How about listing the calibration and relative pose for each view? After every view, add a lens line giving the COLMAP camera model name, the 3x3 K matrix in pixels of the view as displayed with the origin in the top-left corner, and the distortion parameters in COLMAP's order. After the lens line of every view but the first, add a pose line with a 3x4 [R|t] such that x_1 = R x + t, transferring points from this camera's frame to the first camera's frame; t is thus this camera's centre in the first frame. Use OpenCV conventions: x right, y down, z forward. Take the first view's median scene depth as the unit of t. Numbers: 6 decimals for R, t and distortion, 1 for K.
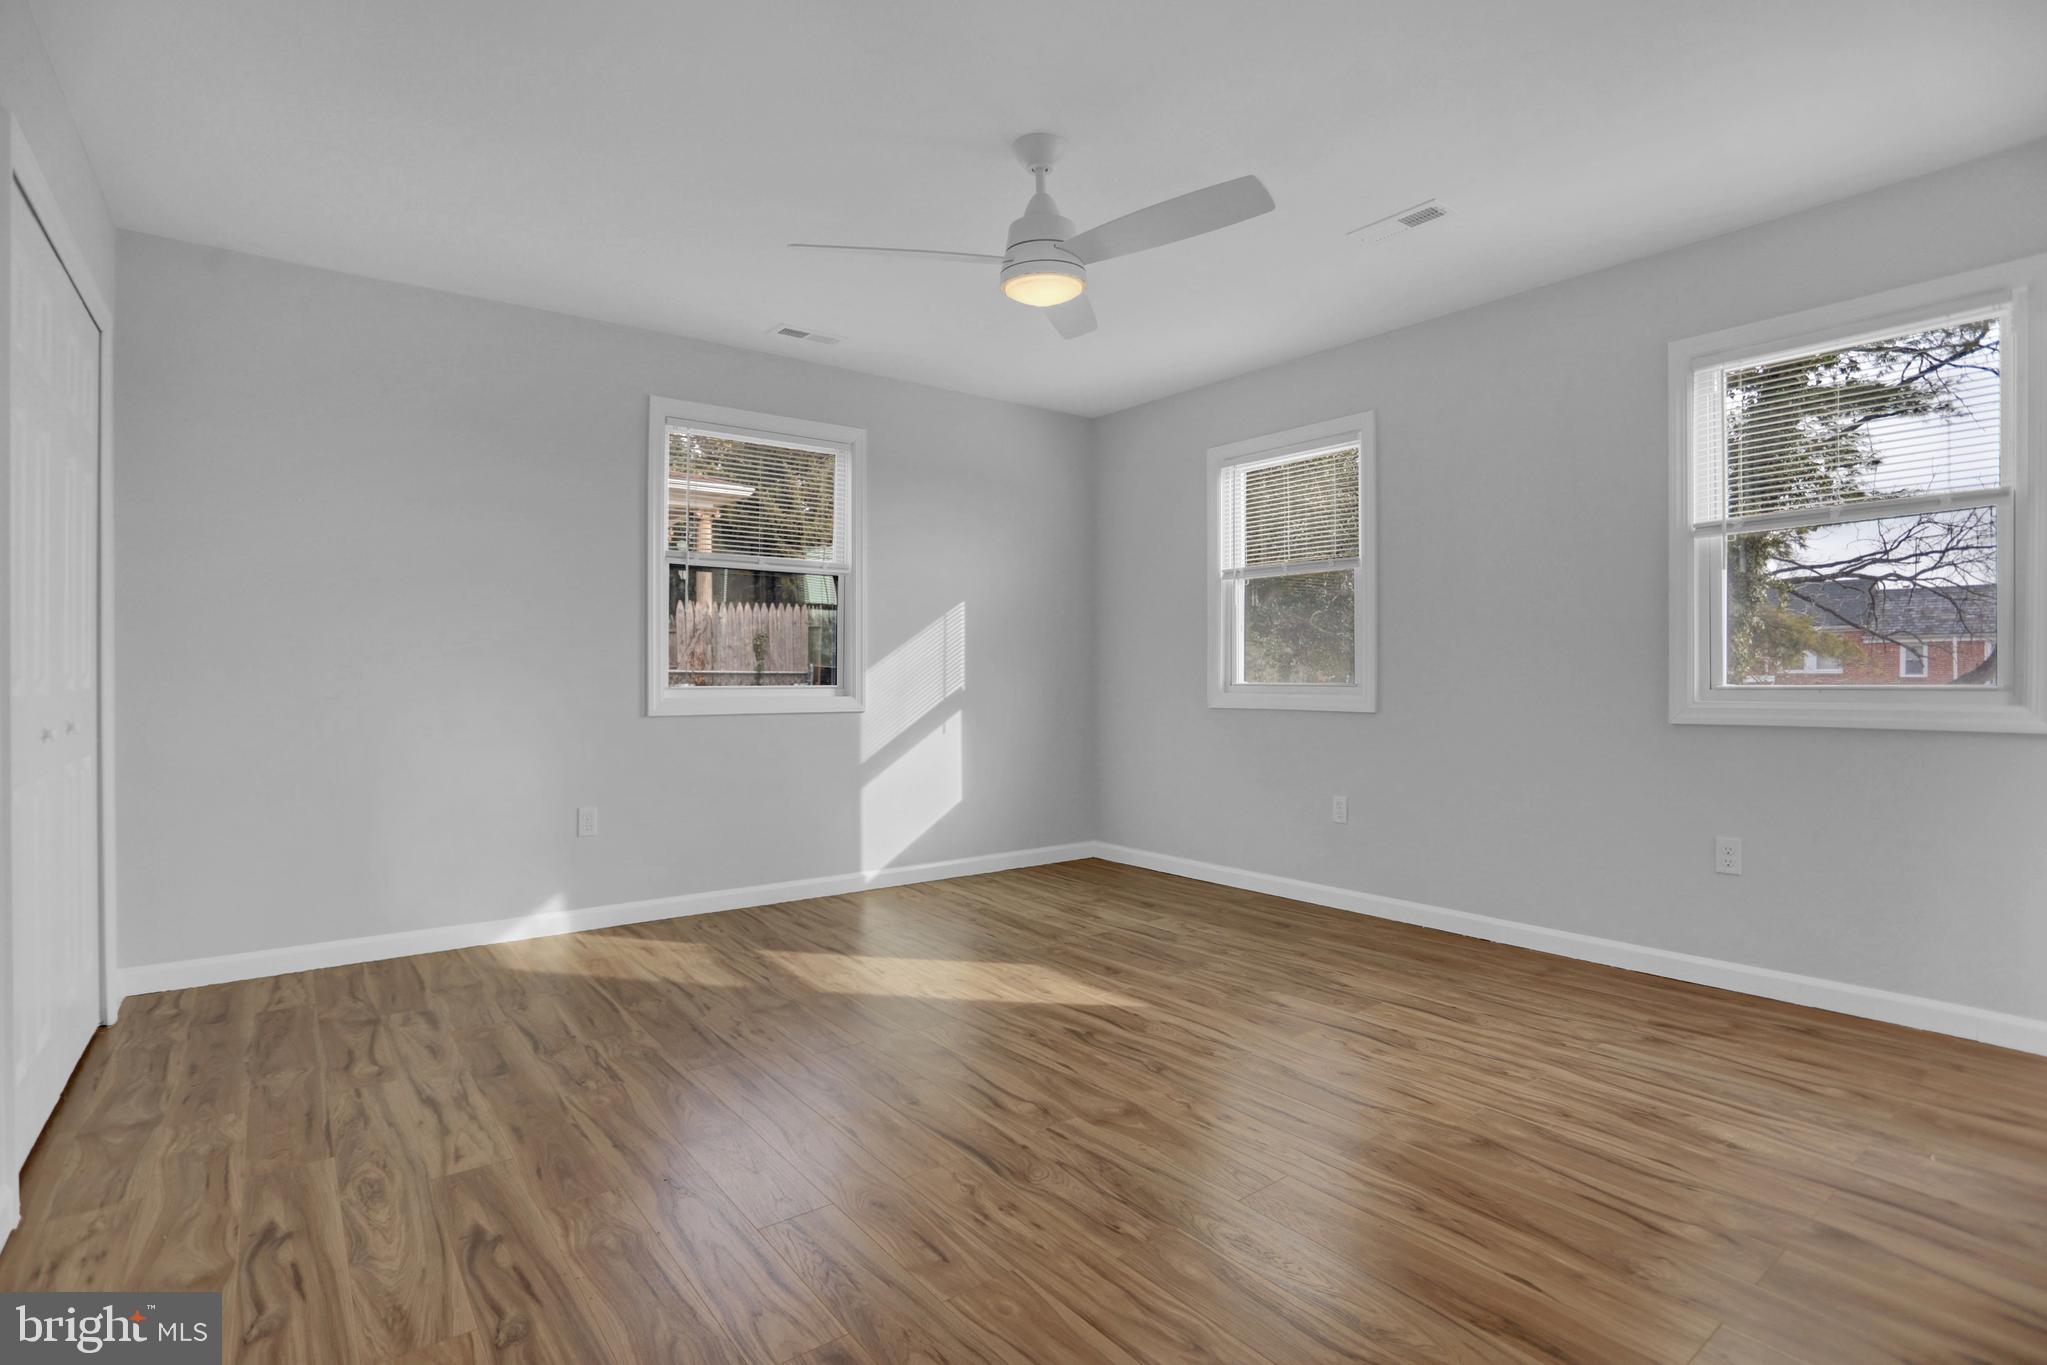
lens RADIAL K [[995.5, 0, 1021.2], [0, 995.5, 678.6], [0, 0, 1]] dist [-0.069685, 0.028986]
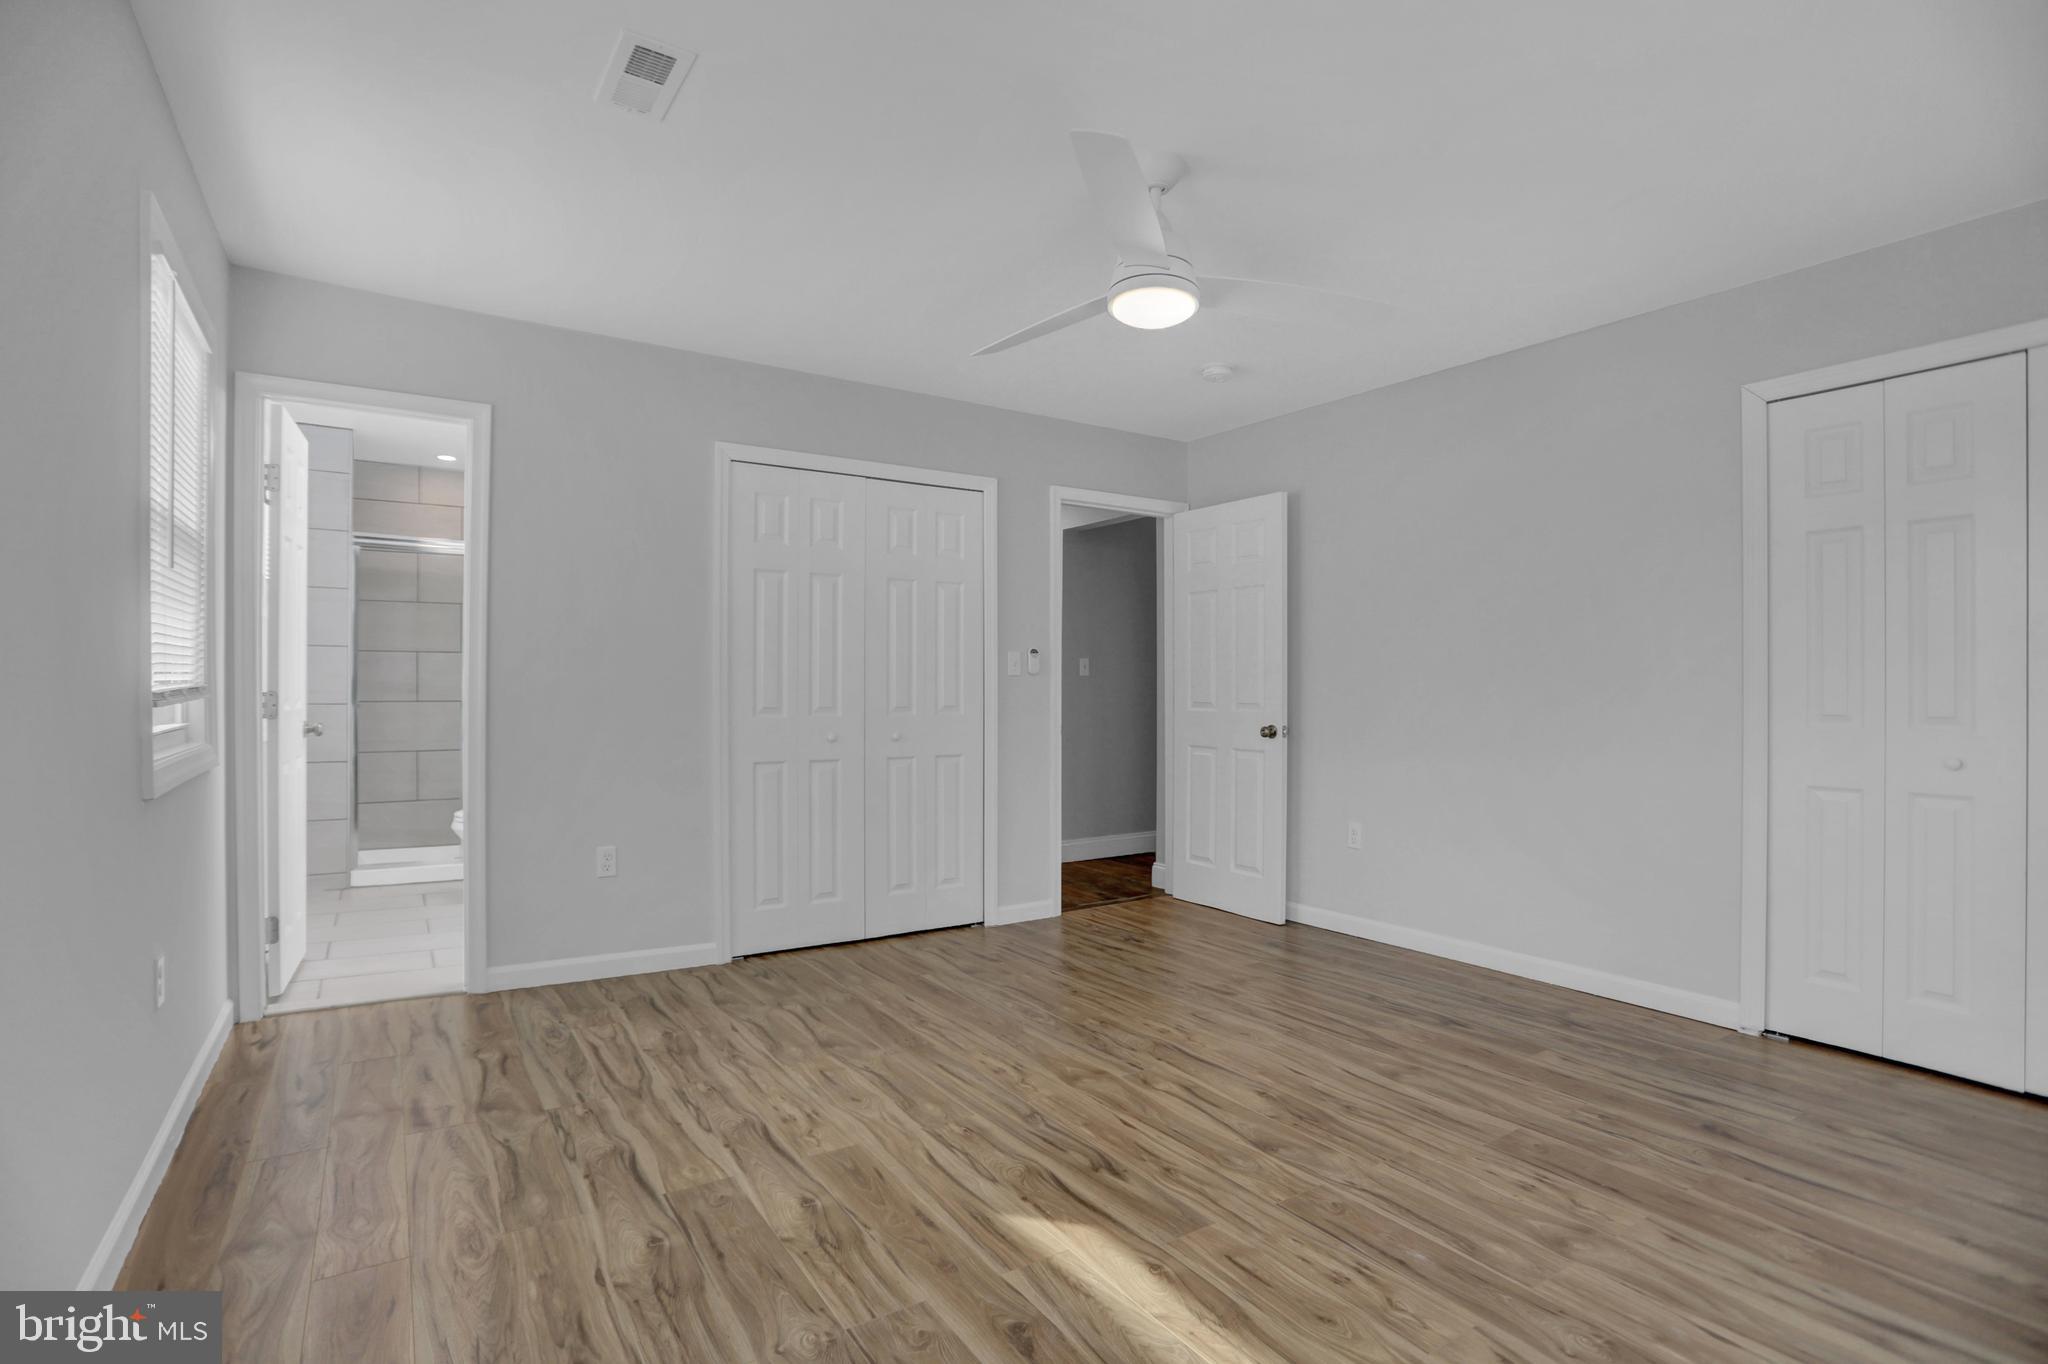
lens RADIAL K [[996.0, 0, 1021.7], [0, 996.0, 678.1], [0, 0, 1]] dist [-0.069685, 0.028986]
pose [[-0.997175, -0.001168, 0.075102, 0.077946], [-0.001596, 0.999983, -0.005639, -0.037300], [-0.075094, -0.005743, -0.997160, 2.027846]]
